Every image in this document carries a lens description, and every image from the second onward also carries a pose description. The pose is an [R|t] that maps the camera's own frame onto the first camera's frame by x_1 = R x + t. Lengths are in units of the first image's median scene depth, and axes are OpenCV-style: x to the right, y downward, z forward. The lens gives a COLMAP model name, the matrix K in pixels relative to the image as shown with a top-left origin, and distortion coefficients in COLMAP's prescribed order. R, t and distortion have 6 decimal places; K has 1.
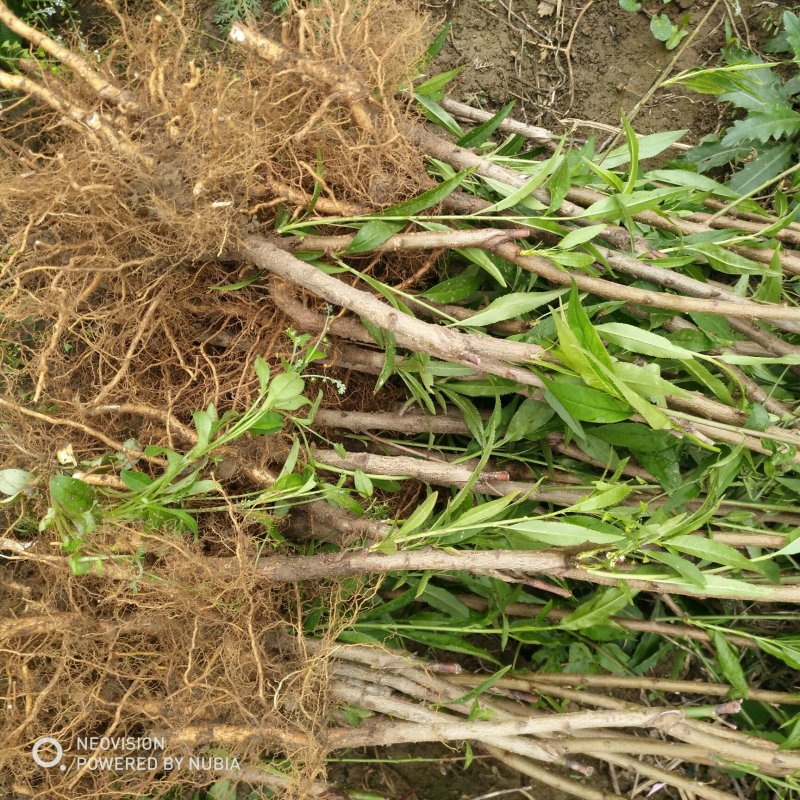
lens RADIAL K [[878.7, 0, 400.0], [0, 878.7, 400.0], [0, 0, 1]] dist [0.004522, 0.006166]
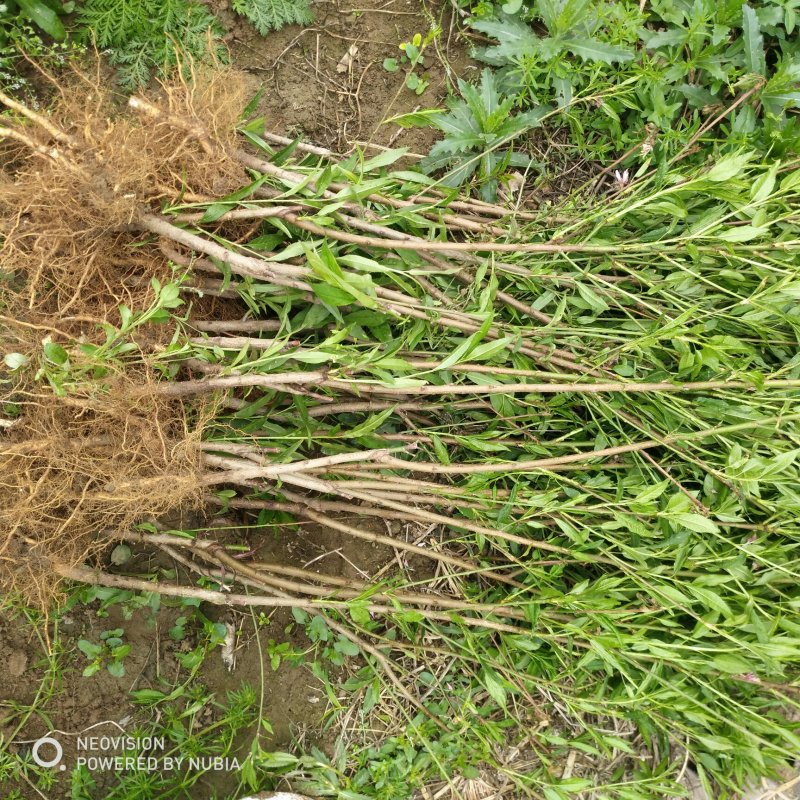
lens RADIAL K [[878.7, 0, 400.0], [0, 878.7, 400.0], [0, 0, 1]] dist [0.004522, 0.006166]
pose [[0.994685, -0.052443, 0.088610, 0.162856], [0.053215, 0.998563, -0.006374, 0.226401], [-0.088148, 0.011056, 0.996046, -0.816913]]
